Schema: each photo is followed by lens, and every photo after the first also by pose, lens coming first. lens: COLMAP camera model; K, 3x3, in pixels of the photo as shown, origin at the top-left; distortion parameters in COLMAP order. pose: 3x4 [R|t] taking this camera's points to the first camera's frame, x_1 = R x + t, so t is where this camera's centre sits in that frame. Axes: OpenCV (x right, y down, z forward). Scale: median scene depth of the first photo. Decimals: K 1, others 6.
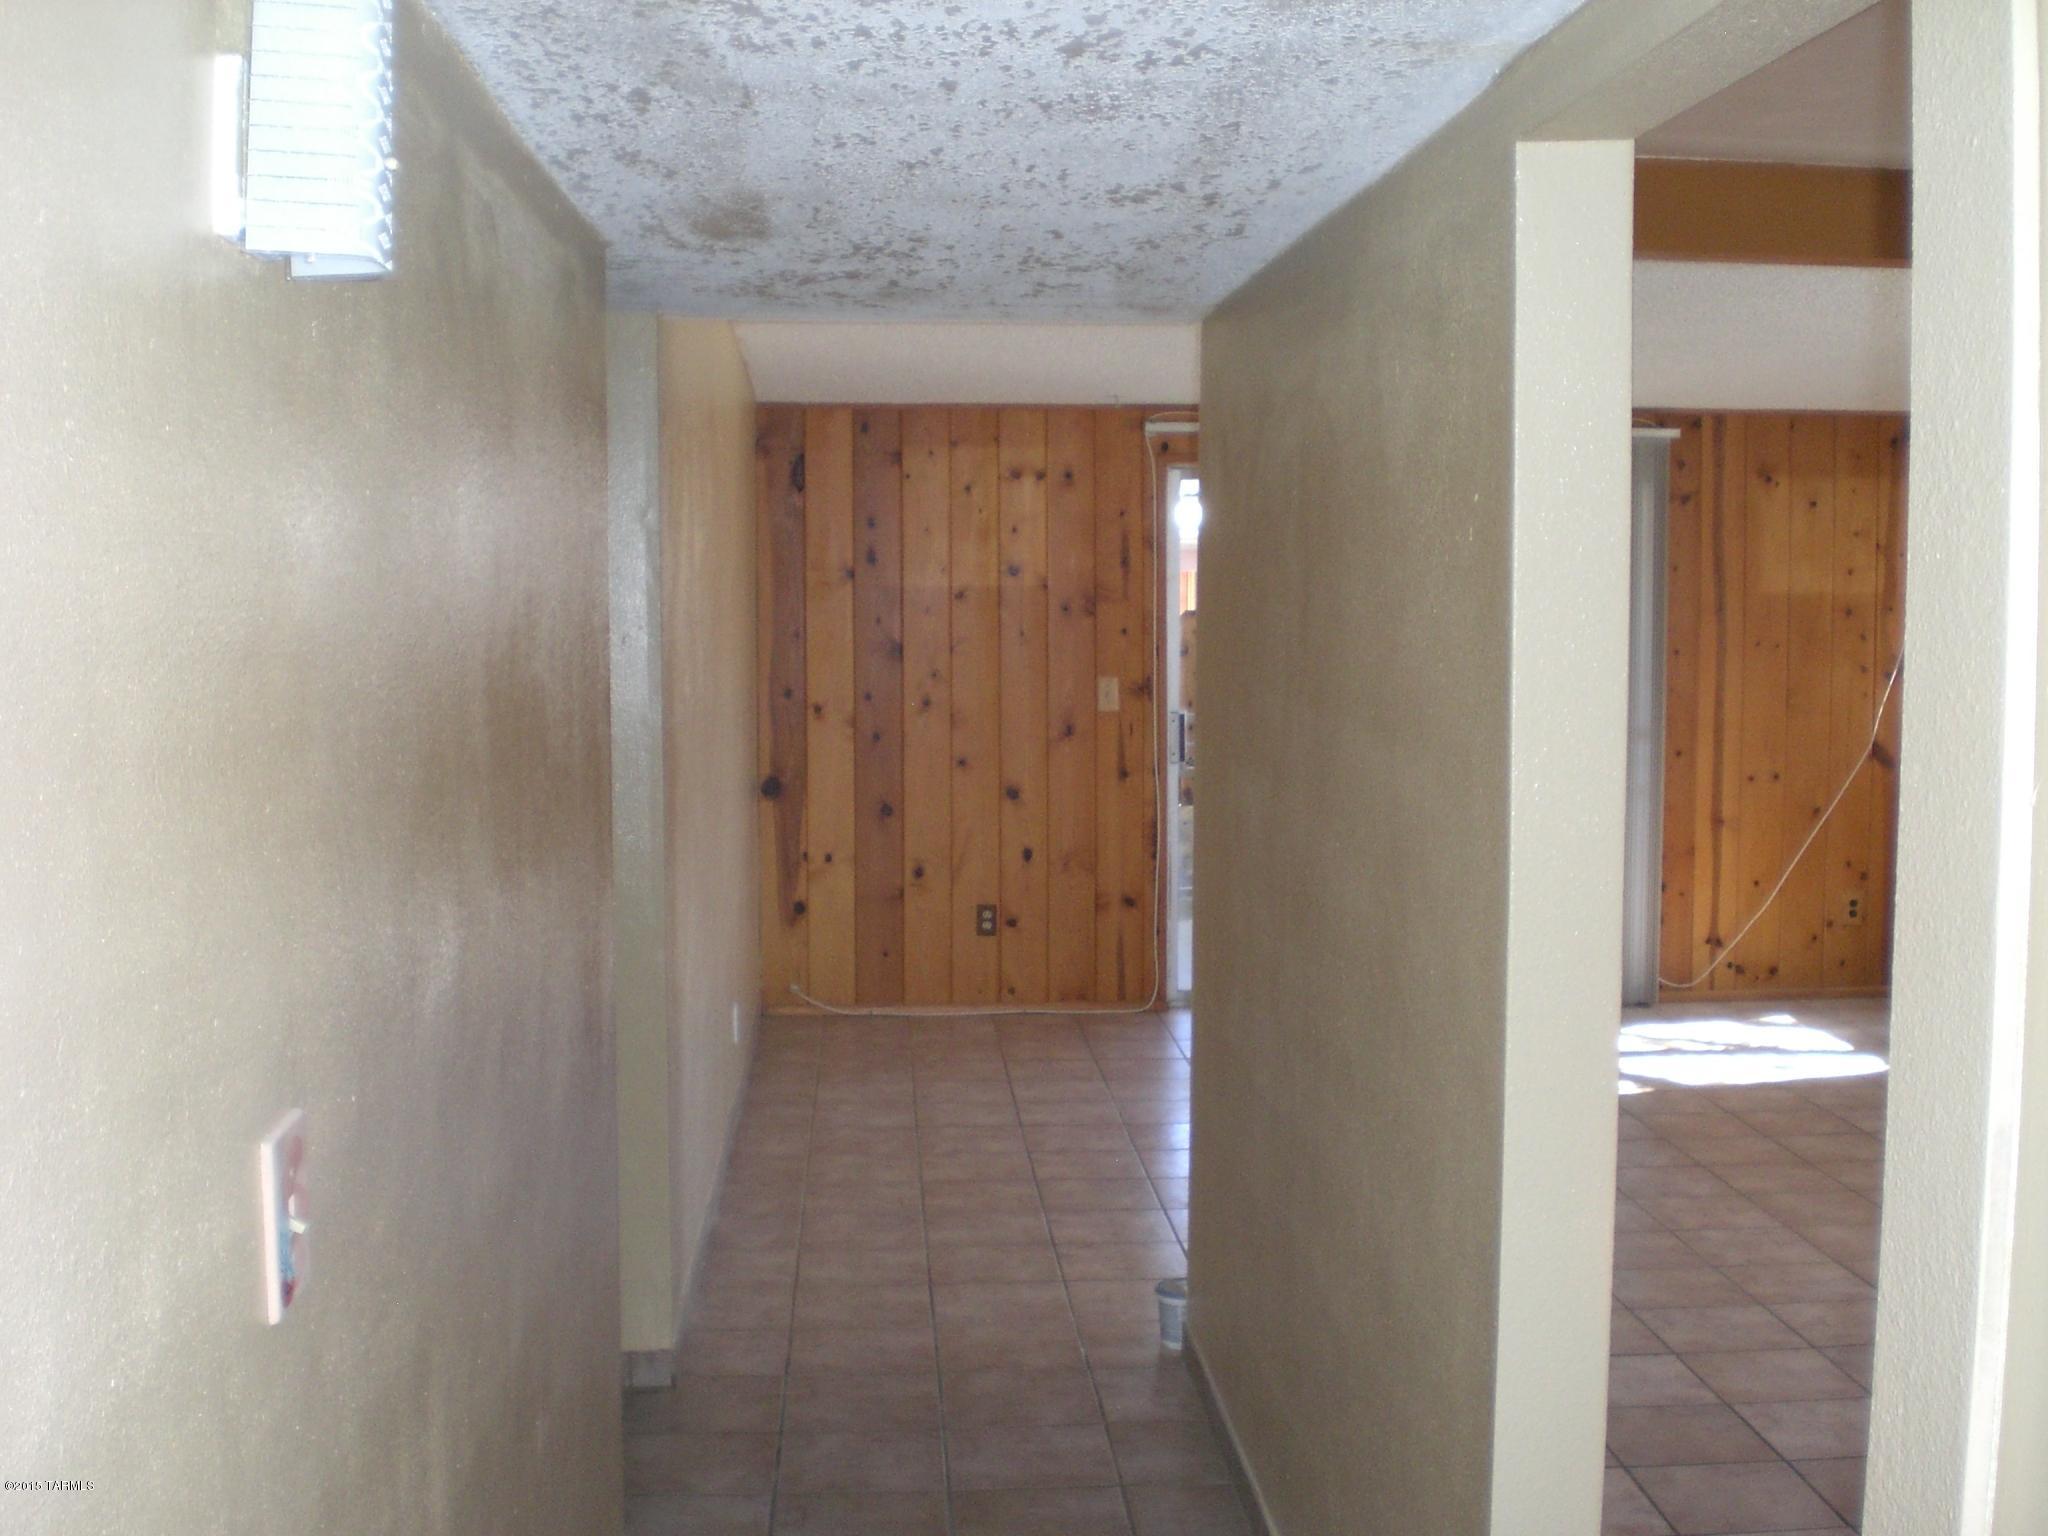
lens RADIAL K [[2312.1, 0, 1024.0], [0, 2312.1, 768.0], [0, 0, 1]] dist [-0.059053, -0.221160]
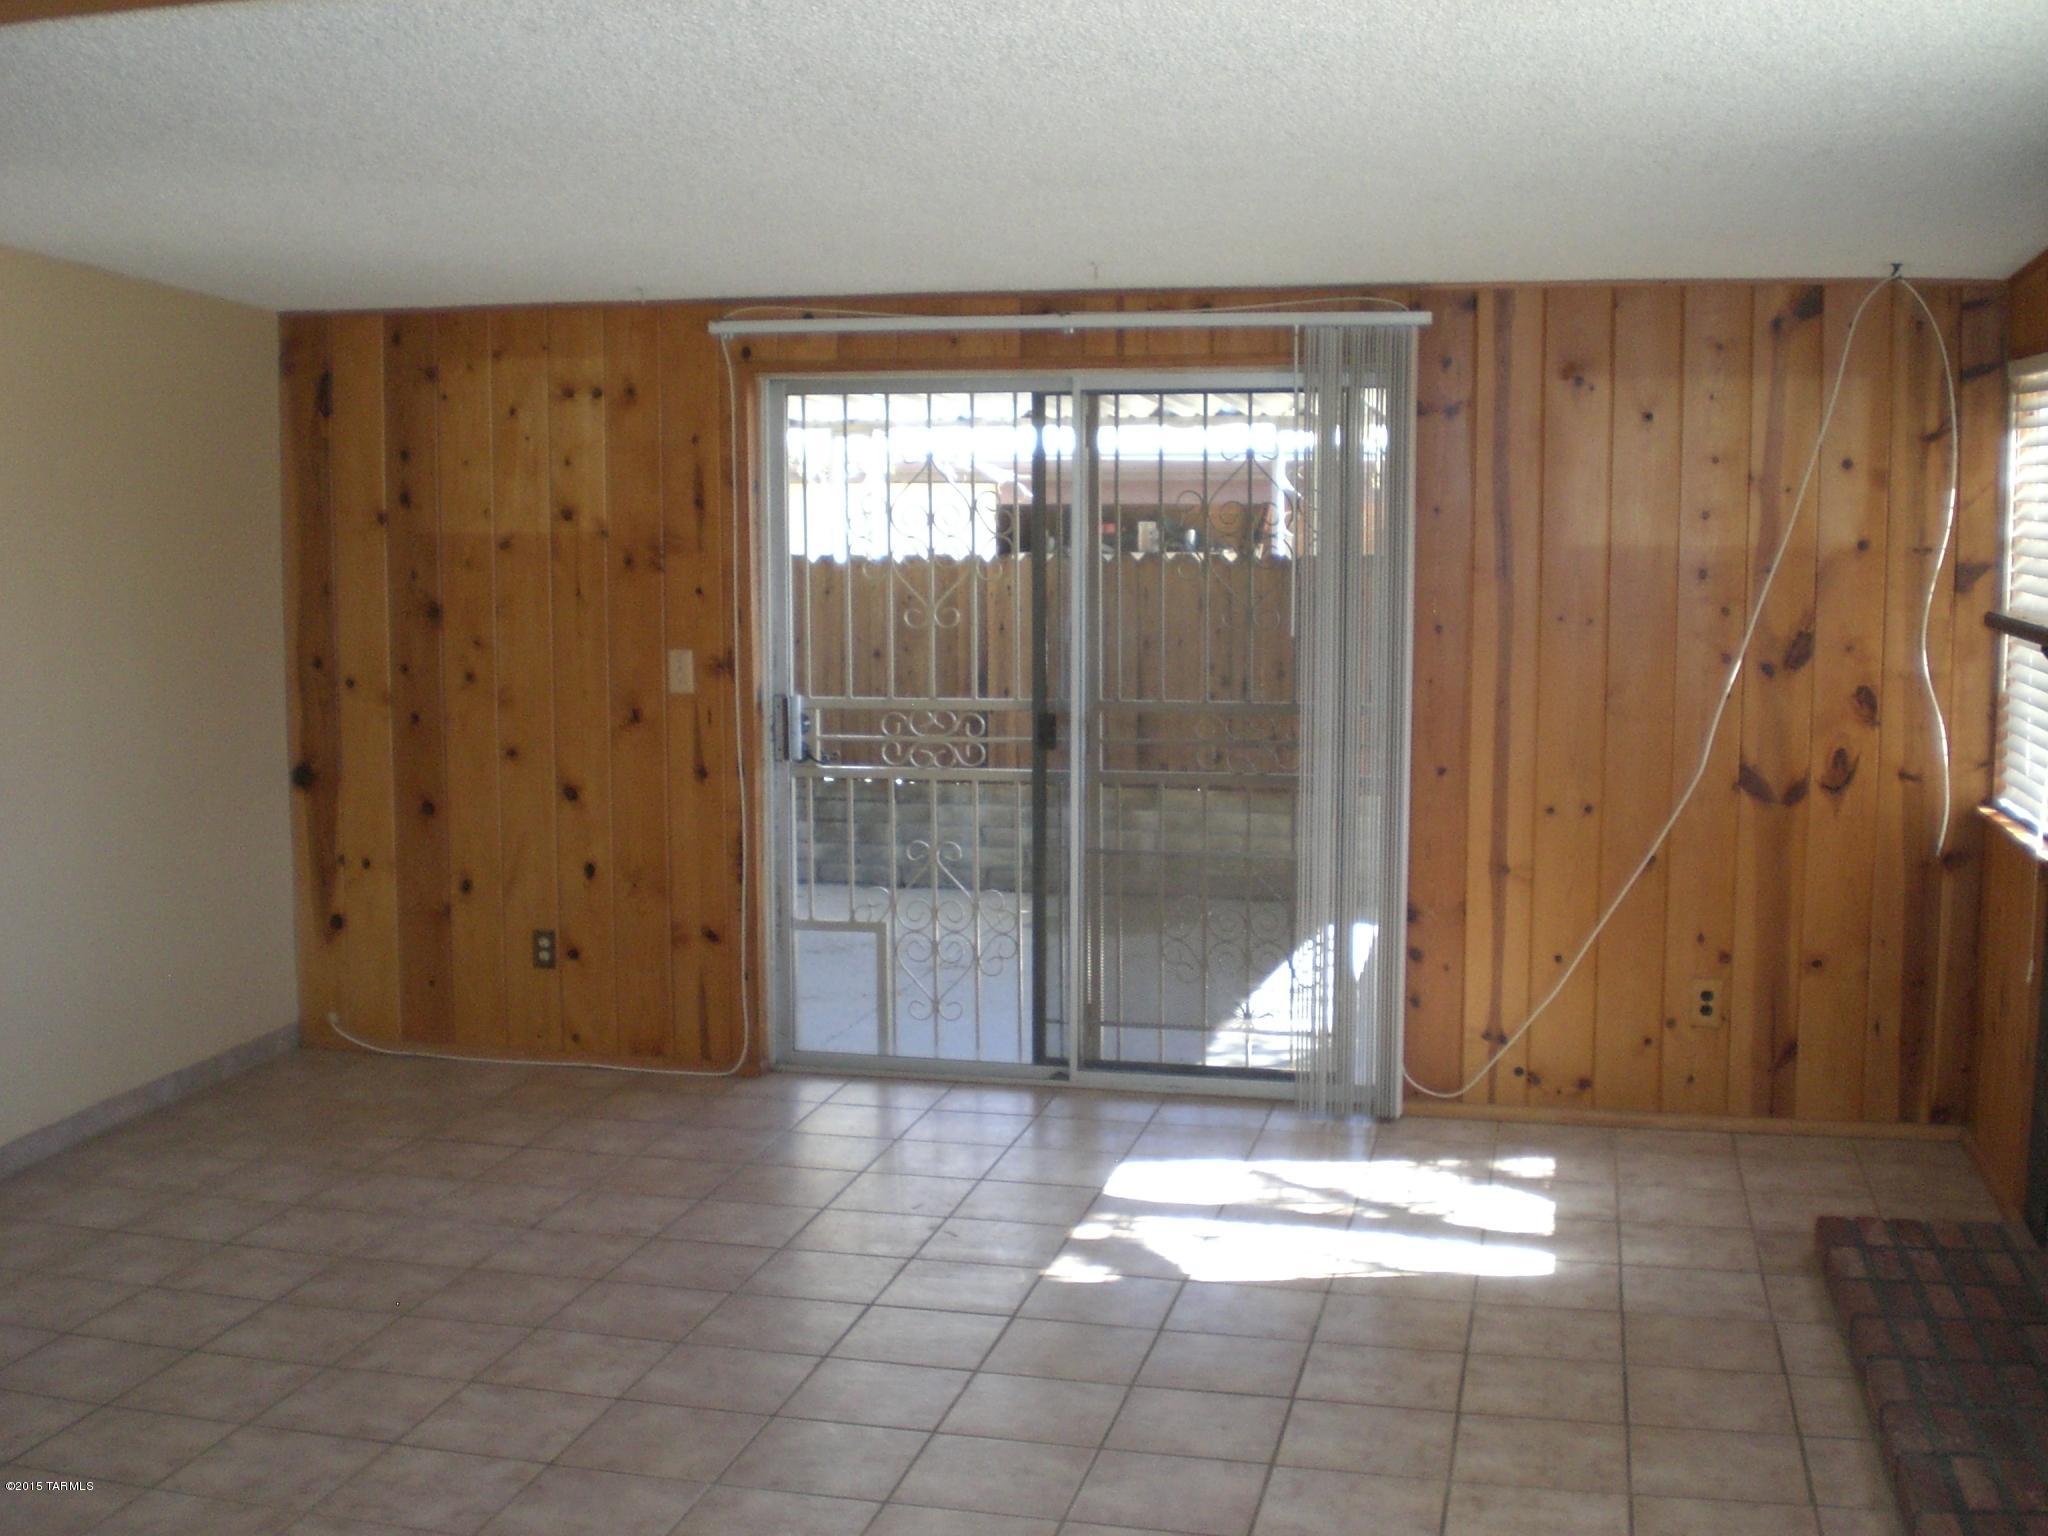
lens RADIAL K [[2312.1, 0, 1024.0], [0, 2312.1, 768.0], [0, 0, 1]] dist [-0.059053, -0.221160]
pose [[0.955086, 0.034732, -0.294288, 0.378014], [-0.024368, 0.998949, 0.038813, -0.032391], [0.295327, -0.029898, 0.954928, 0.285798]]
